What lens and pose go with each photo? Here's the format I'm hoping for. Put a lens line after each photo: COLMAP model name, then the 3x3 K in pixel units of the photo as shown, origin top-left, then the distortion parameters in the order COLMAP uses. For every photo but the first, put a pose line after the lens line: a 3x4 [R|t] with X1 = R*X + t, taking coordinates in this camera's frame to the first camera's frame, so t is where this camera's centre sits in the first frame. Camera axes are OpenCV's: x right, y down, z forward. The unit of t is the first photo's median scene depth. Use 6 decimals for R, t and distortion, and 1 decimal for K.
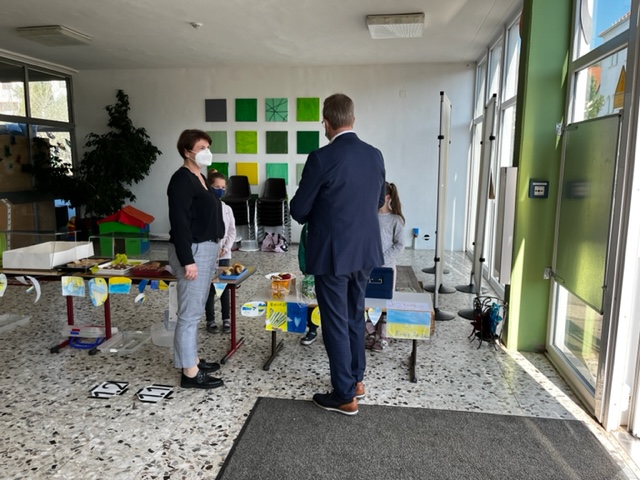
lens RADIAL K [[492.7, 0, 321.5], [0, 492.7, 238.6], [0, 0, 1]] dist [0.041346, -0.033545]
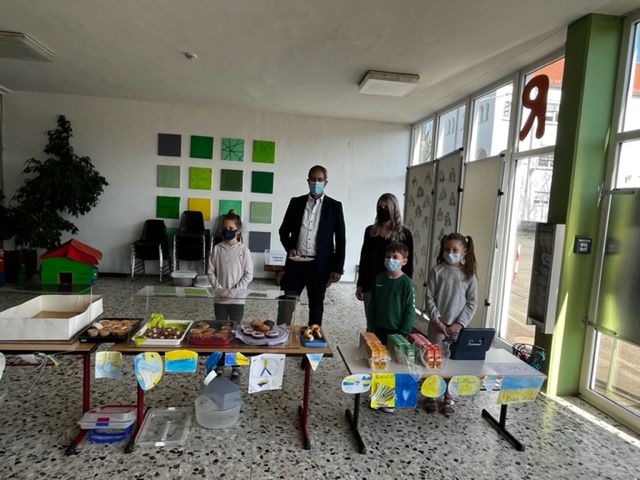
lens RADIAL K [[411.6, 0, 319.9], [0, 411.6, 243.8], [0, 0, 1]] dist [-0.010612, 0.009001]
pose [[0.959166, 0.021121, 0.282054, -0.210210], [-0.008381, 0.998893, -0.046297, -0.032844], [-0.282719, 0.042043, 0.958281, 0.175483]]
